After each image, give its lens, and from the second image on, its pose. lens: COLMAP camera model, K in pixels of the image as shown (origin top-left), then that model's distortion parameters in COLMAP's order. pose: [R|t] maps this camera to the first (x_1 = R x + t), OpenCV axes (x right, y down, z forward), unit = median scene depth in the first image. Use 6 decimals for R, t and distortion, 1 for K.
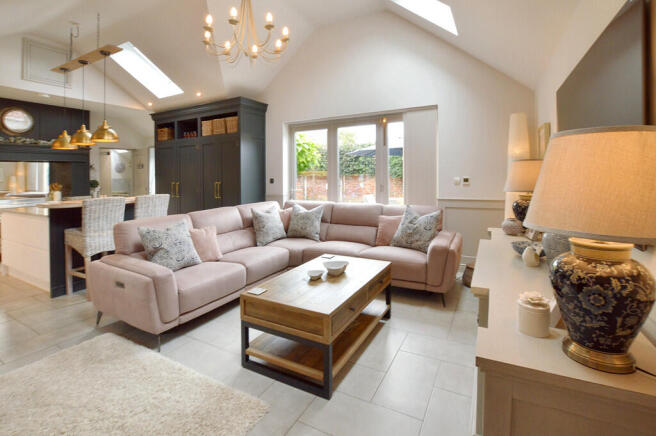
lens RADIAL K [[310.3, 0, 313.8], [0, 310.3, 168.8], [0, 0, 1]] dist [-0.000878, -0.011345]
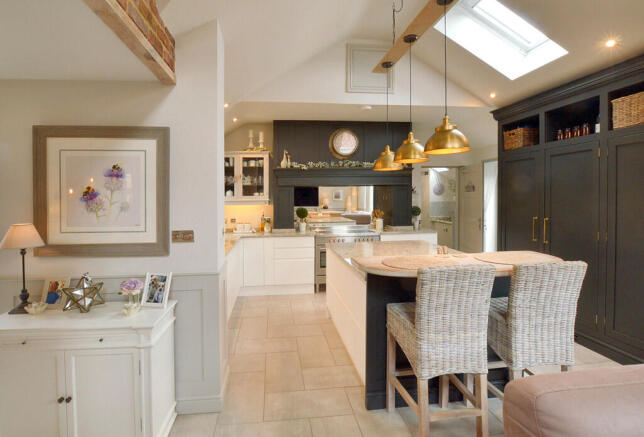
lens RADIAL K [[309.0, 0, 286.2], [0, 309.0, 213.4], [0, 0, 1]] dist [-0.032159, 0.001324]
pose [[0.548746, 0.057713, -0.833994, -0.245904], [0.016360, 0.996682, 0.079736, -0.018198], [0.835829, -0.057399, 0.545981, 0.299291]]
